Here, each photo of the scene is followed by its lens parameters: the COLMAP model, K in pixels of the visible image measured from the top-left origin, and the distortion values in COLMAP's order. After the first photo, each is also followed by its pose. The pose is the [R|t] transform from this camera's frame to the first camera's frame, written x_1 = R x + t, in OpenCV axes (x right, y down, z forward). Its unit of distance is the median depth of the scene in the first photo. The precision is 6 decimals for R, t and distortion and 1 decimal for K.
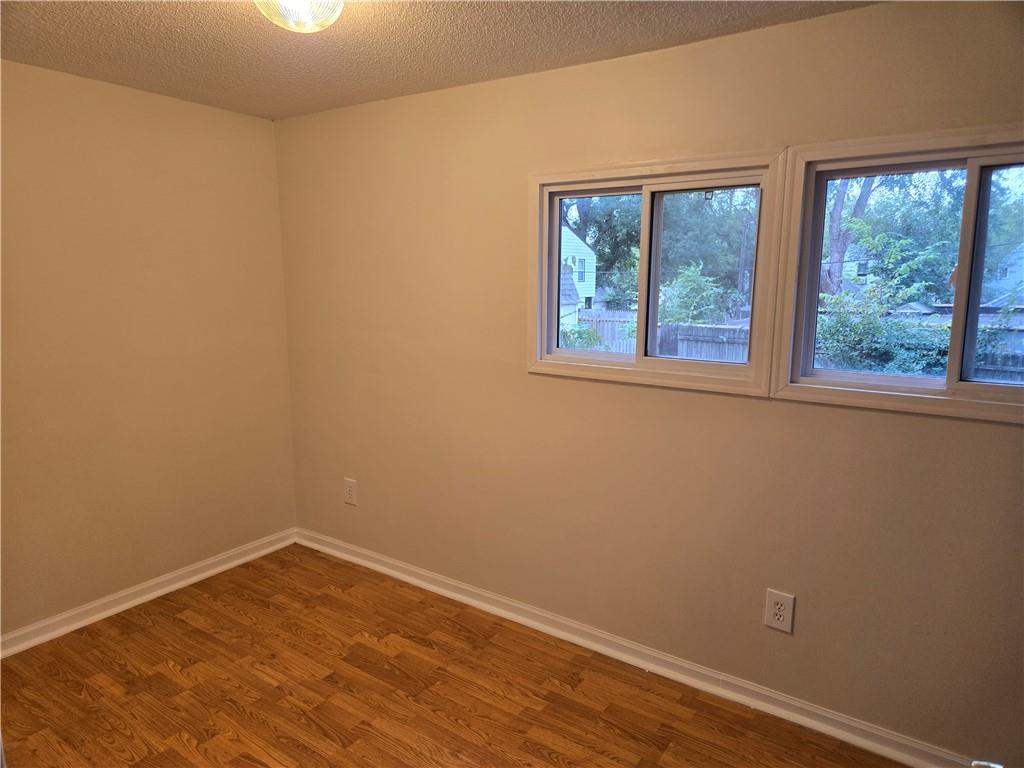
lens RADIAL K [[686.2, 0, 509.7], [0, 686.2, 379.6], [0, 0, 1]] dist [0.067920, -0.041688]
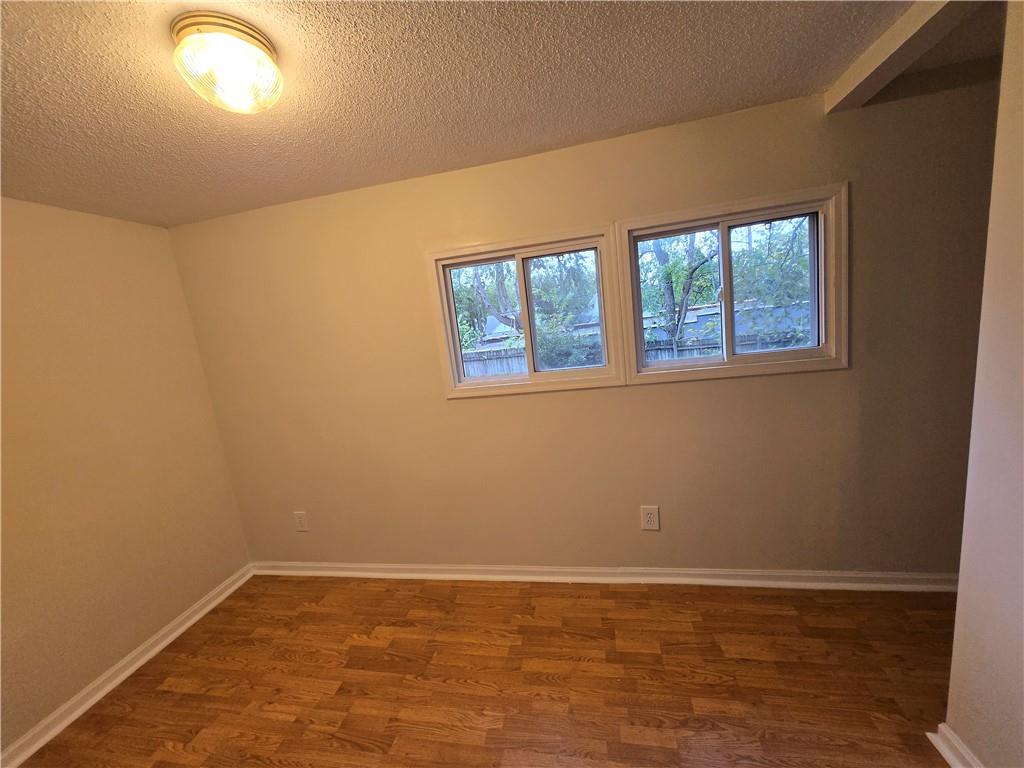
lens RADIAL K [[404.4, 0, 513.4], [0, 404.4, 381.2], [0, 0, 1]] dist [0.002589, -0.000052]
pose [[0.905961, -0.176904, 0.384630, -0.166320], [0.184027, 0.982746, 0.018539, -0.038864], [-0.381273, 0.053987, 0.922885, 0.235170]]
